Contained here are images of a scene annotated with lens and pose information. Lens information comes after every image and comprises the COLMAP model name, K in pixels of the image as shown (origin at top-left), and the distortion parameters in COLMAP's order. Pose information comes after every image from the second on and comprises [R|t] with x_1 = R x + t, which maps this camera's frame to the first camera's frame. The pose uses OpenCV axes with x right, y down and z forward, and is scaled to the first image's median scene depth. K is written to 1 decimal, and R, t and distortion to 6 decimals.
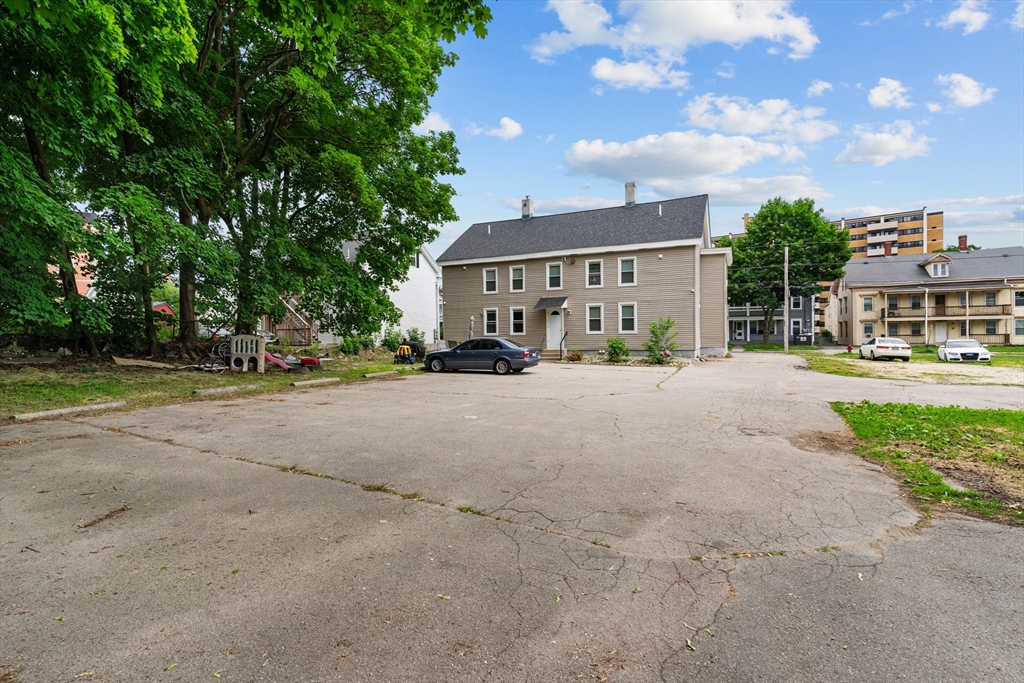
lens RADIAL K [[494.5, 0, 511.5], [0, 494.5, 334.4], [0, 0, 1]] dist [0.003830, 0.000234]
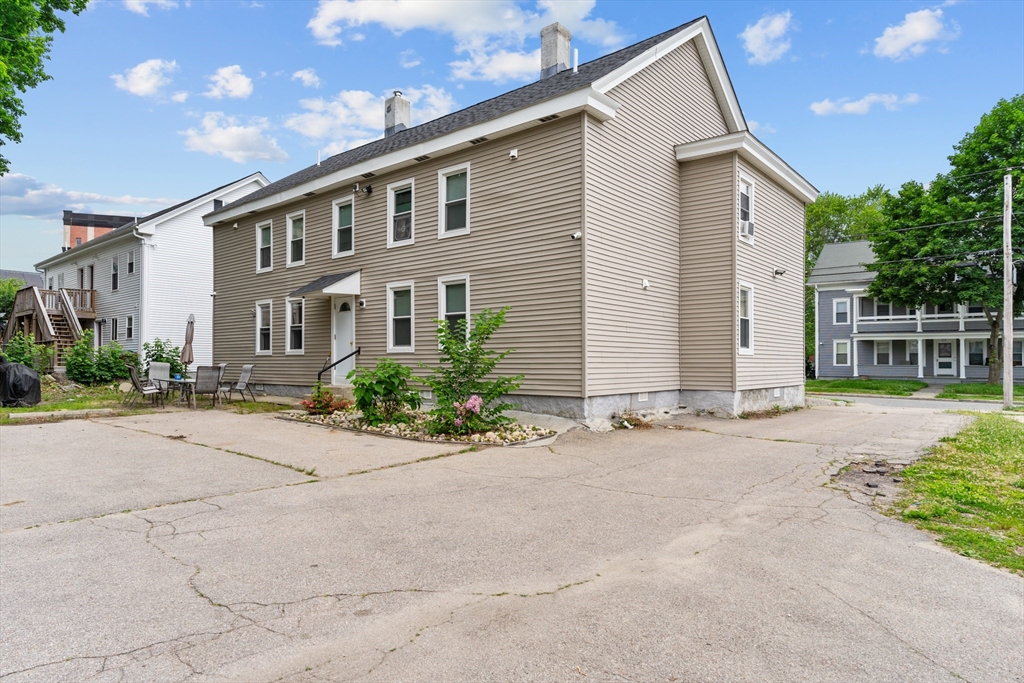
lens RADIAL K [[610.6, 0, 511.7], [0, 610.6, 351.6], [0, 0, 1]] dist [-0.001272, -0.000163]
pose [[0.962036, 0.010982, -0.272700, 0.402279], [-0.015810, 0.999755, -0.015516, 0.004965], [0.272463, 0.019239, 0.961974, 0.503703]]
